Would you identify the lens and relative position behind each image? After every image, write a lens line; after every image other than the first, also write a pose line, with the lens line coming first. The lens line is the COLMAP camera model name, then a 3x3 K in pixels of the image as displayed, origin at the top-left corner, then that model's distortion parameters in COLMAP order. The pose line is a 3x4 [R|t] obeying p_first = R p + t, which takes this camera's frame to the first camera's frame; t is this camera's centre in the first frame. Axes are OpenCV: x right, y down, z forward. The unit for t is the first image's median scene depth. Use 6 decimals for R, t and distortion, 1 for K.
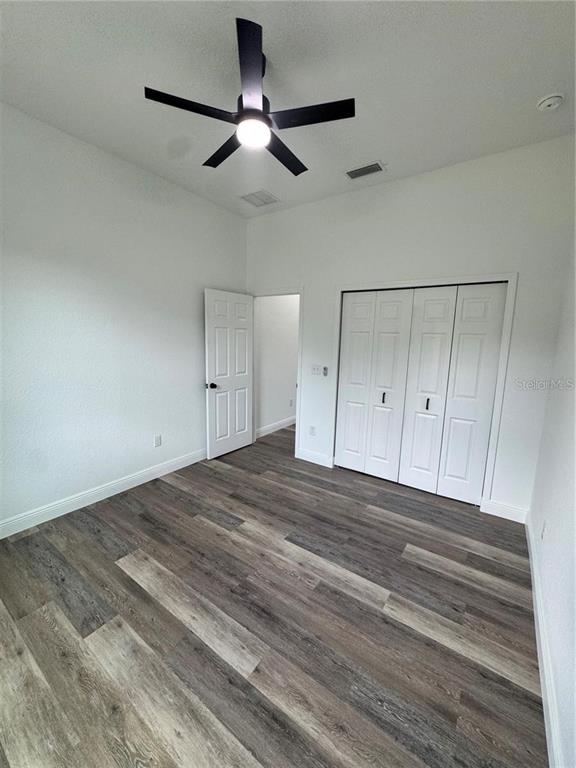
lens RADIAL K [[304.9, 0, 288.0], [0, 304.9, 384.0], [0, 0, 1]] dist [-0.001155, -0.000237]
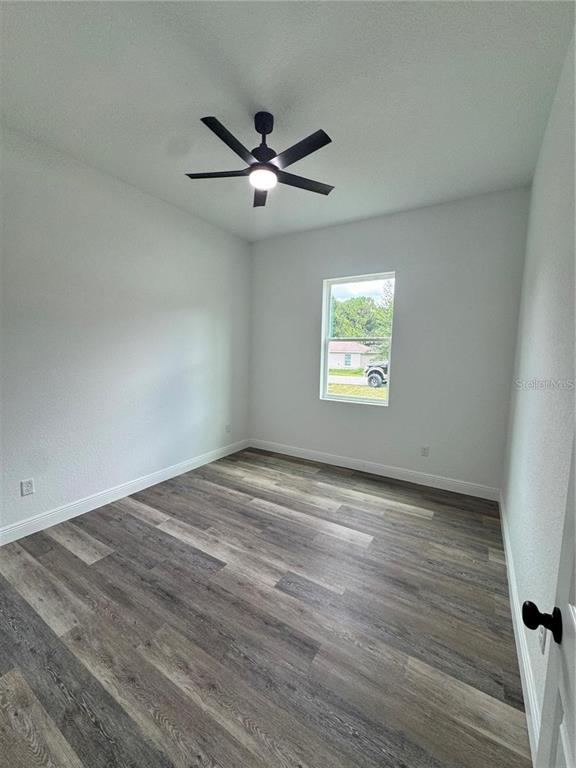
lens RADIAL K [[304.9, 0, 288.0], [0, 304.9, 384.0], [0, 0, 1]] dist [-0.001155, -0.000237]
pose [[-0.997403, -0.034479, -0.063237, -0.126780], [-0.049960, 0.963612, 0.262593, -0.277009], [0.051882, 0.265070, -0.962832, 1.861794]]
